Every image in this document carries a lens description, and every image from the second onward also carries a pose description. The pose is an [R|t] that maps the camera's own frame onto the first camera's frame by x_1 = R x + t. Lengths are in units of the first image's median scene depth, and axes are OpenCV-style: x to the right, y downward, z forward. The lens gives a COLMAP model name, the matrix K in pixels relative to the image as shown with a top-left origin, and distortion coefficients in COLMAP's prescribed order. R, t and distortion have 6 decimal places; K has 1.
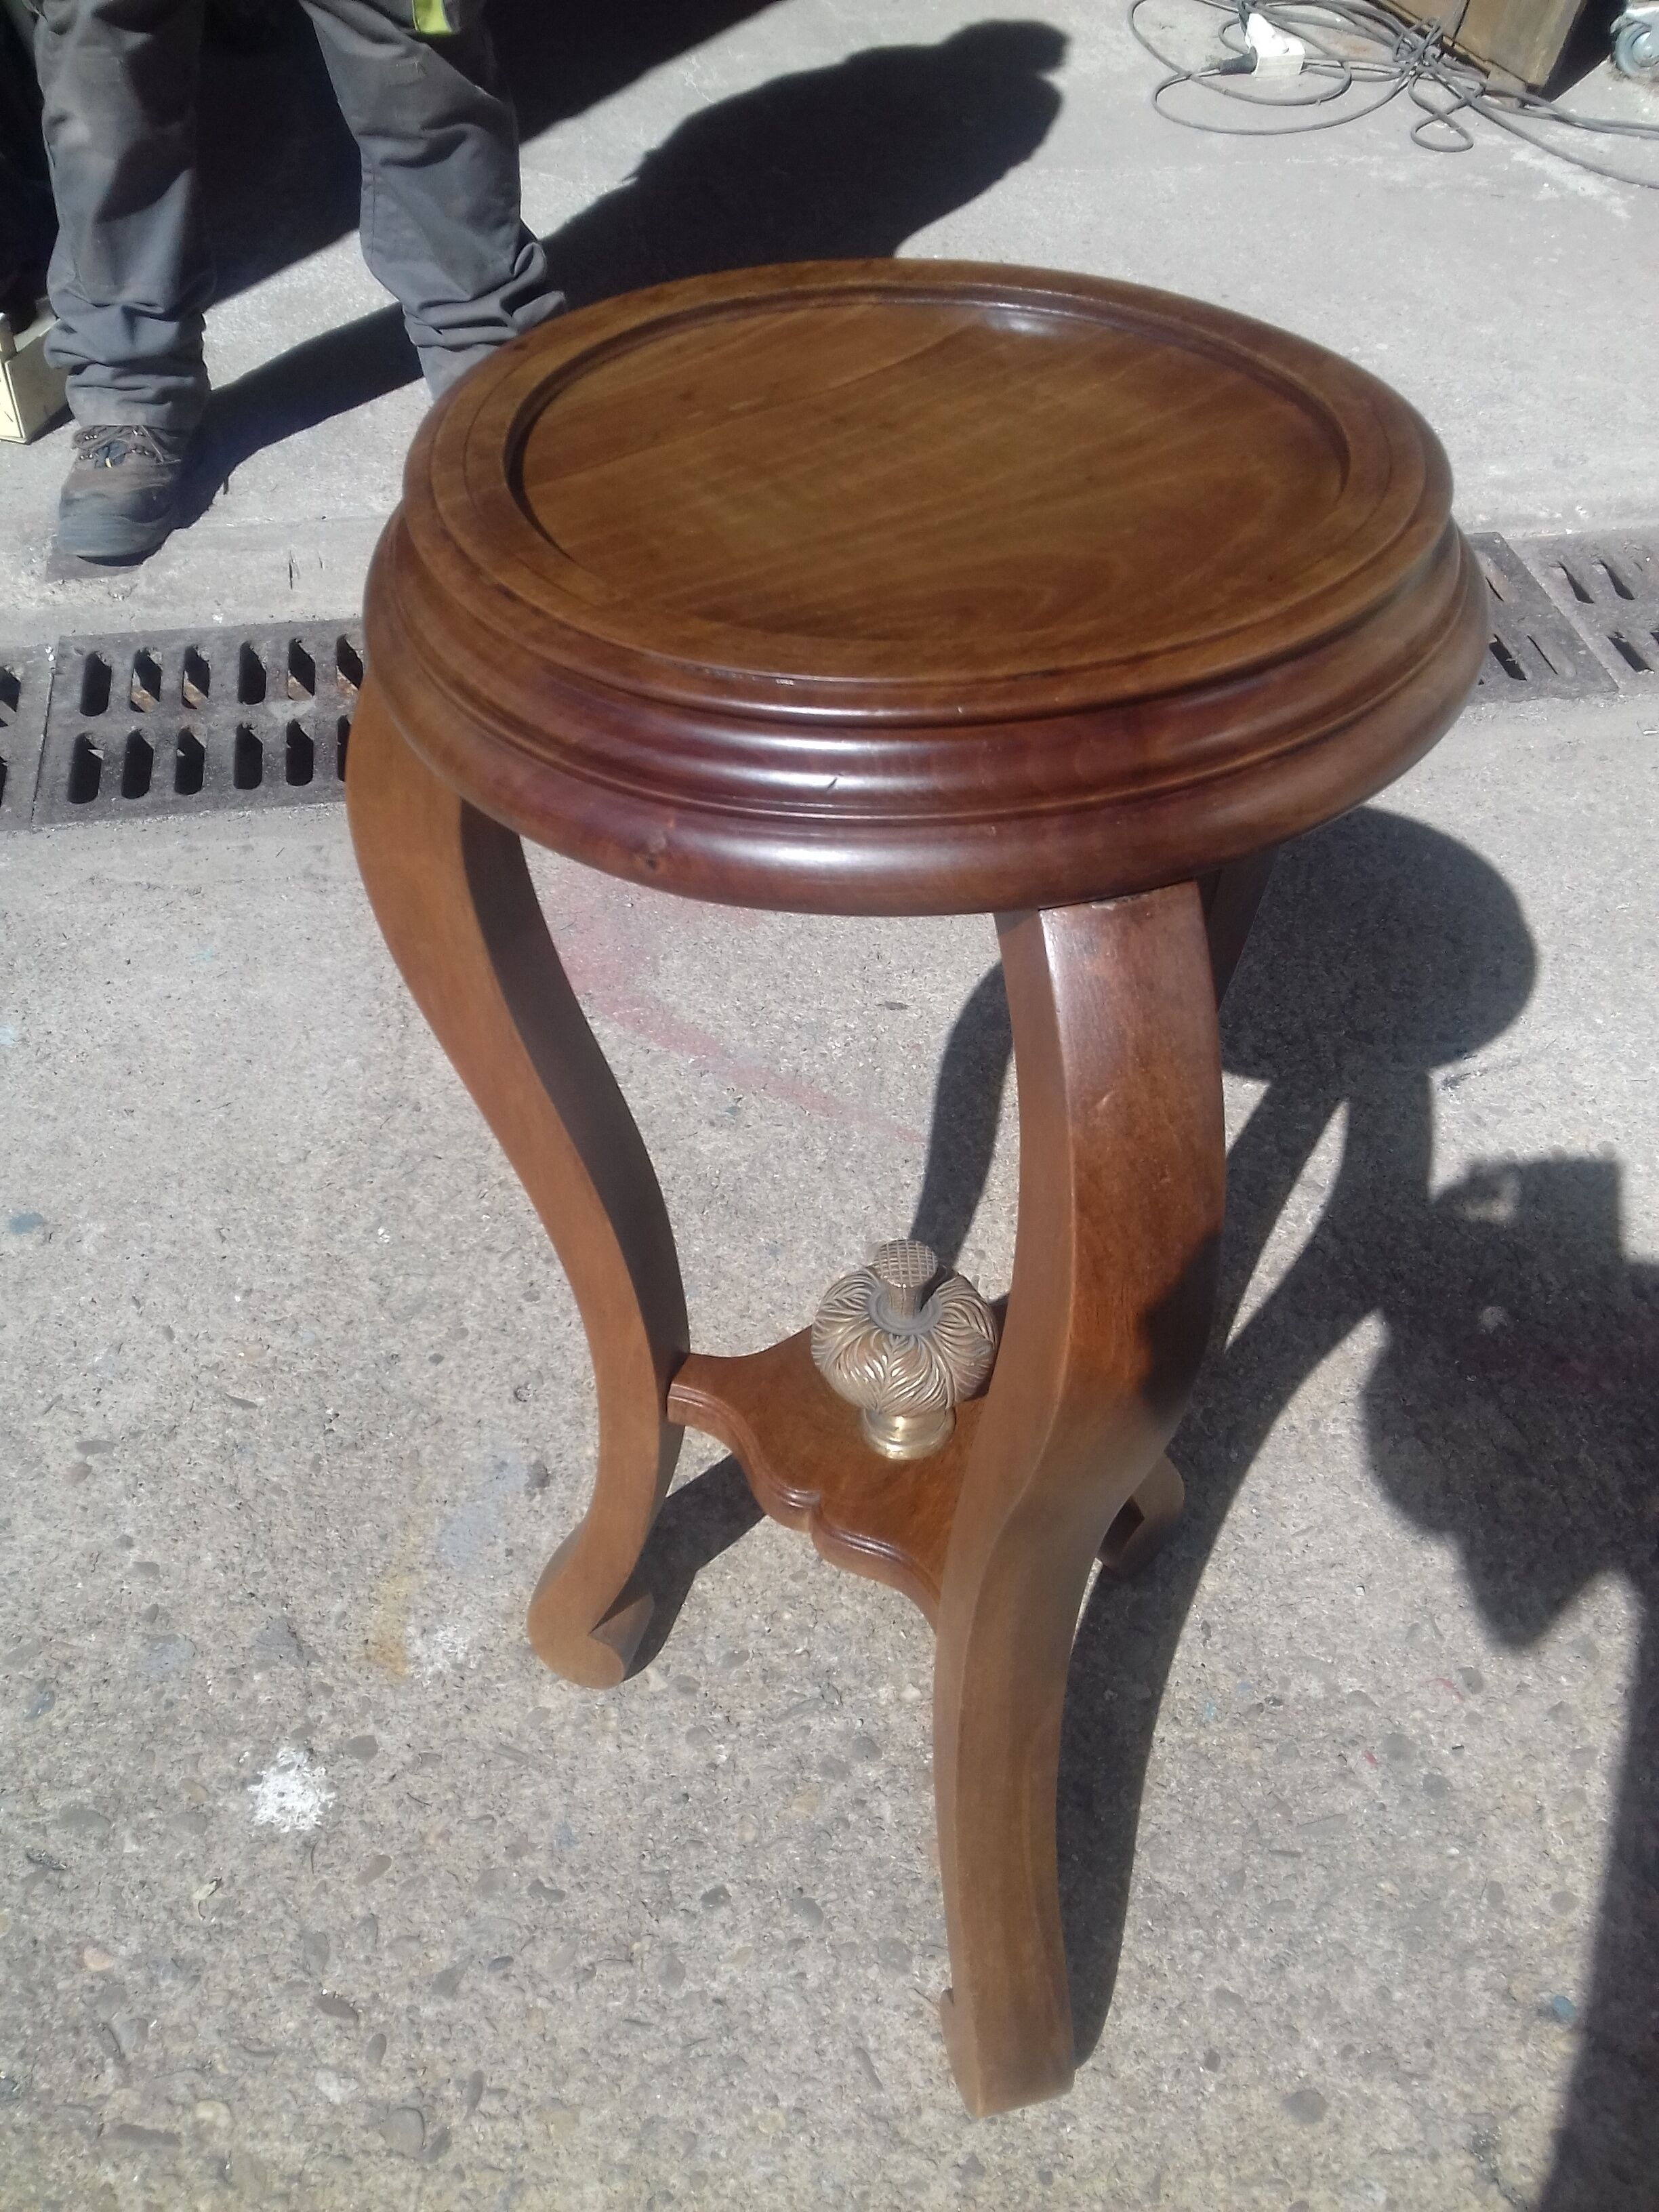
lens RADIAL K [[2032.8, 0, 852.0], [0, 2032.8, 1106.0], [0, 0, 1]] dist [-0.009673, 0.000000]
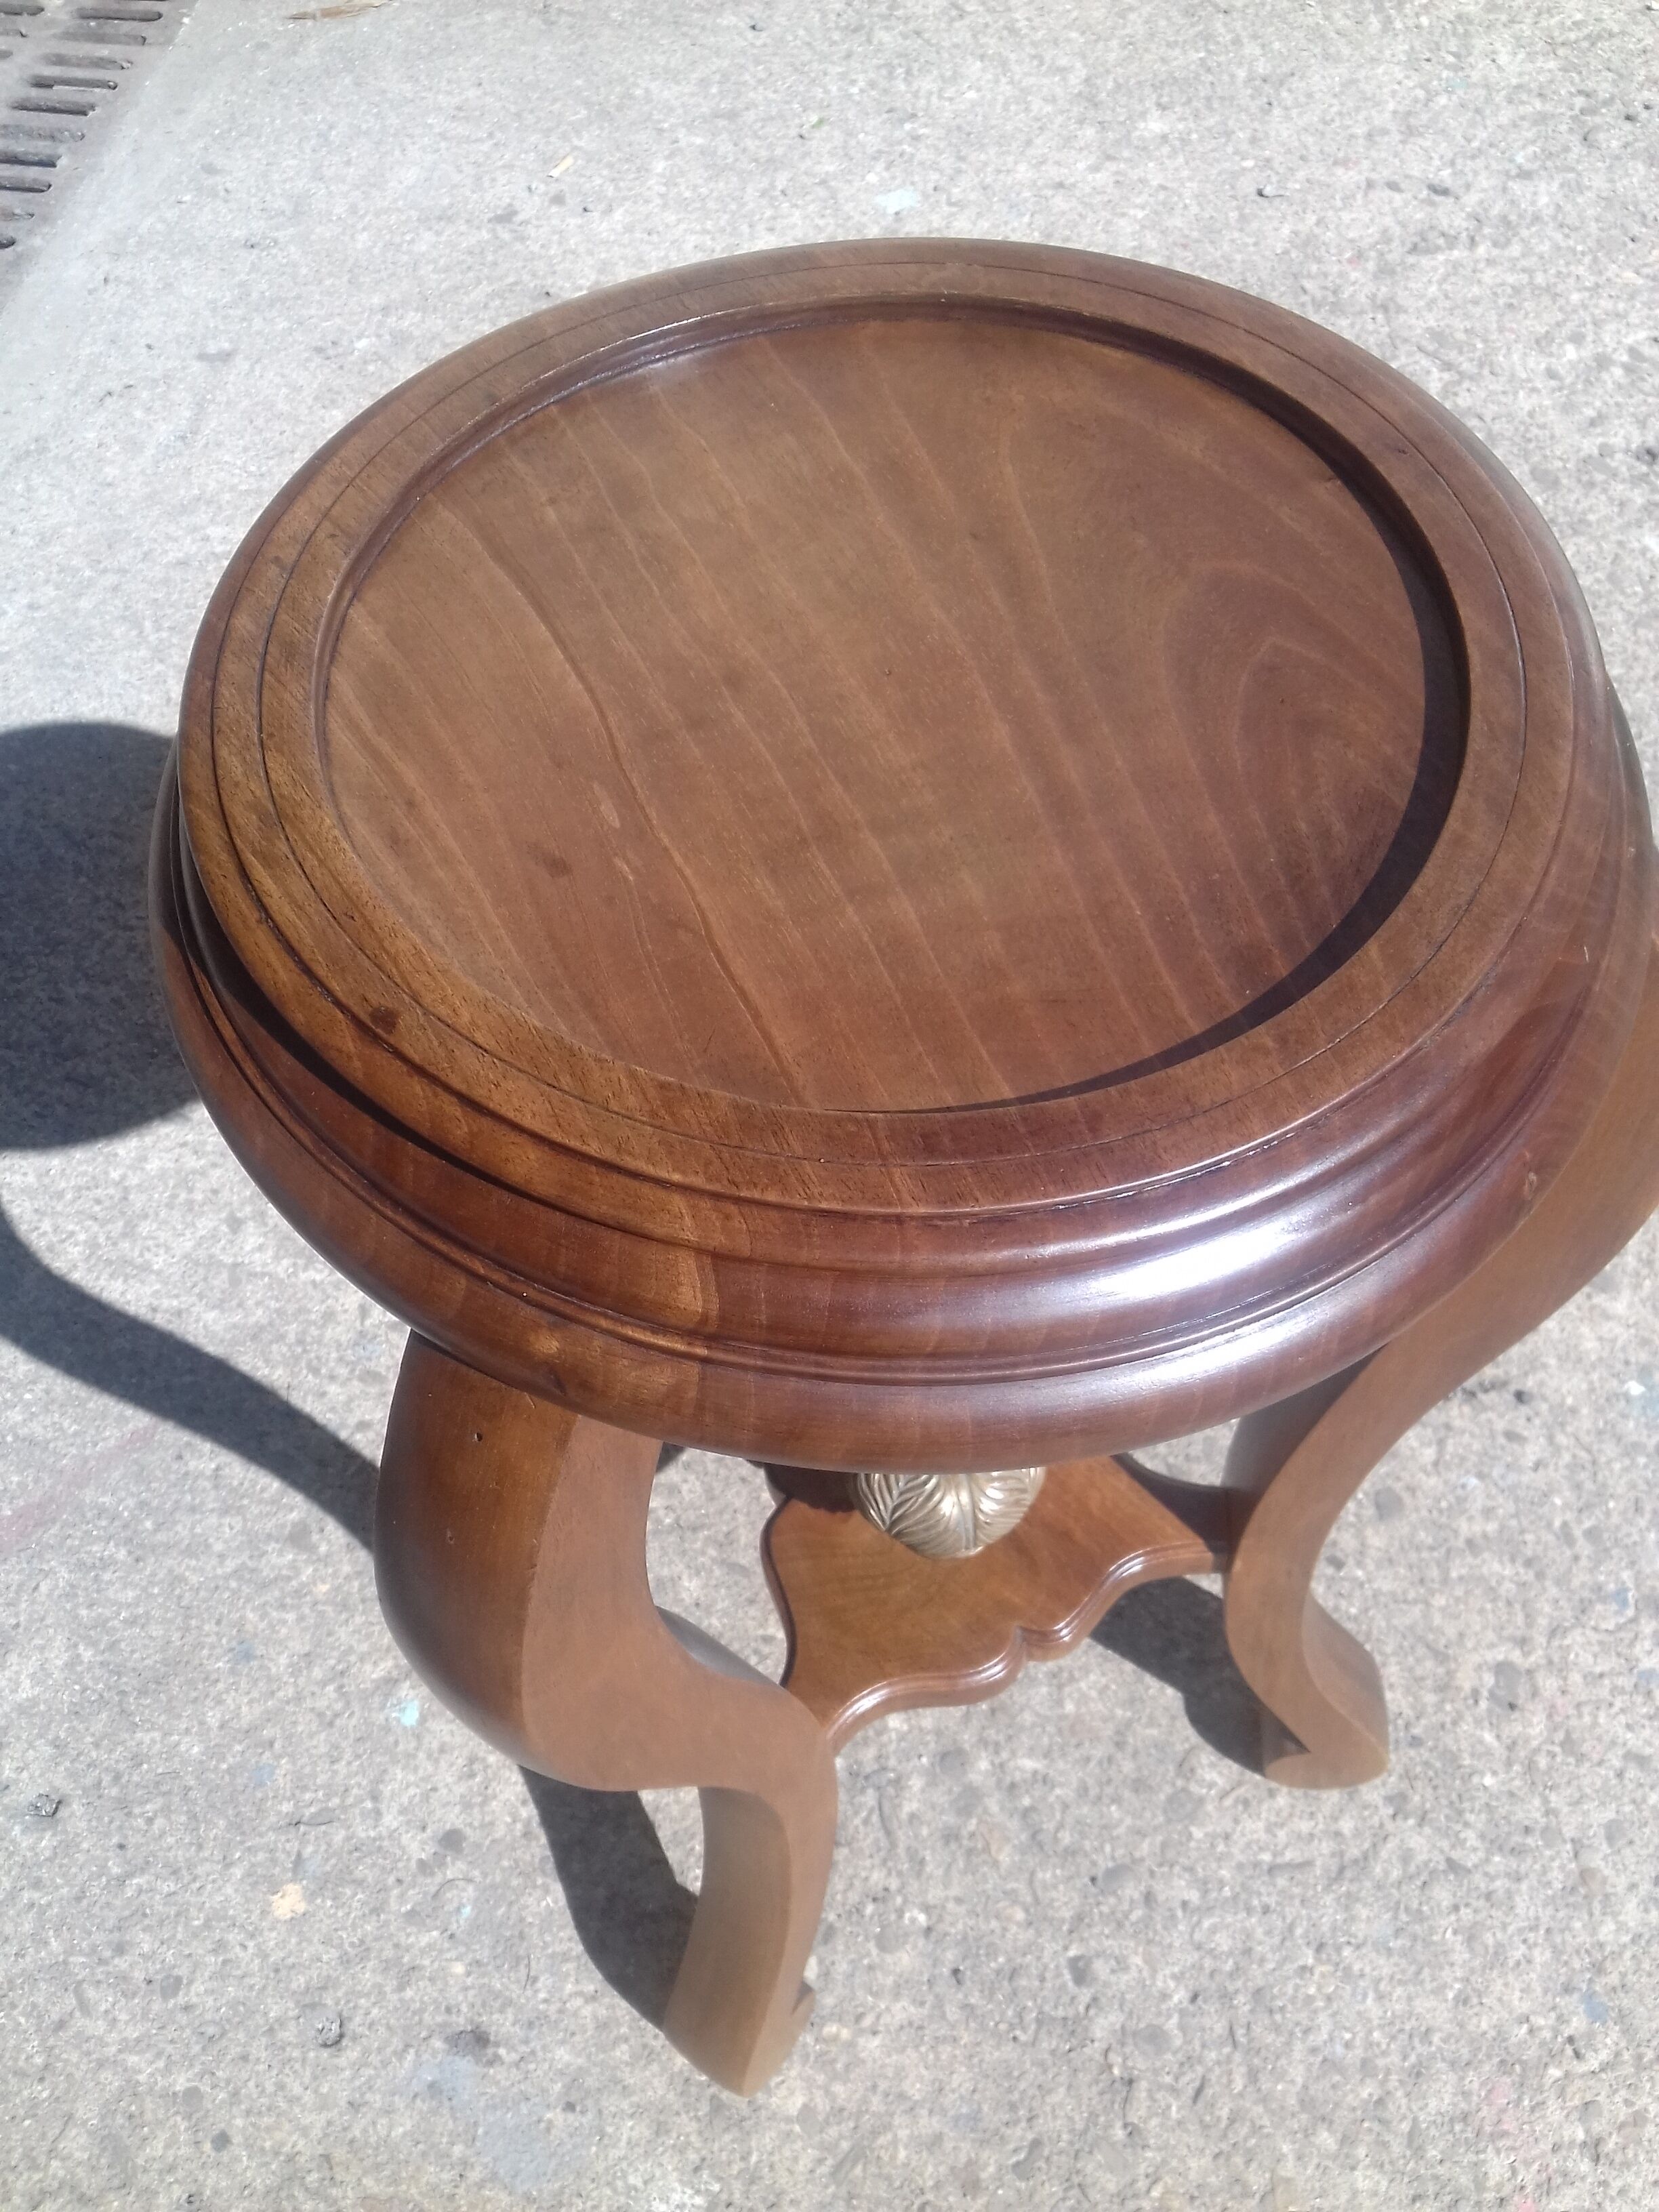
lens RADIAL K [[2032.8, 0, 842.7], [0, 2032.8, 1101.4], [0, 0, 1]] dist [-0.009673, 0.000000]
pose [[0.316577, -0.779417, 0.540638, -0.265218], [0.662252, 0.589661, 0.462302, -0.315504], [-0.679118, 0.211684, 0.702843, 0.298525]]
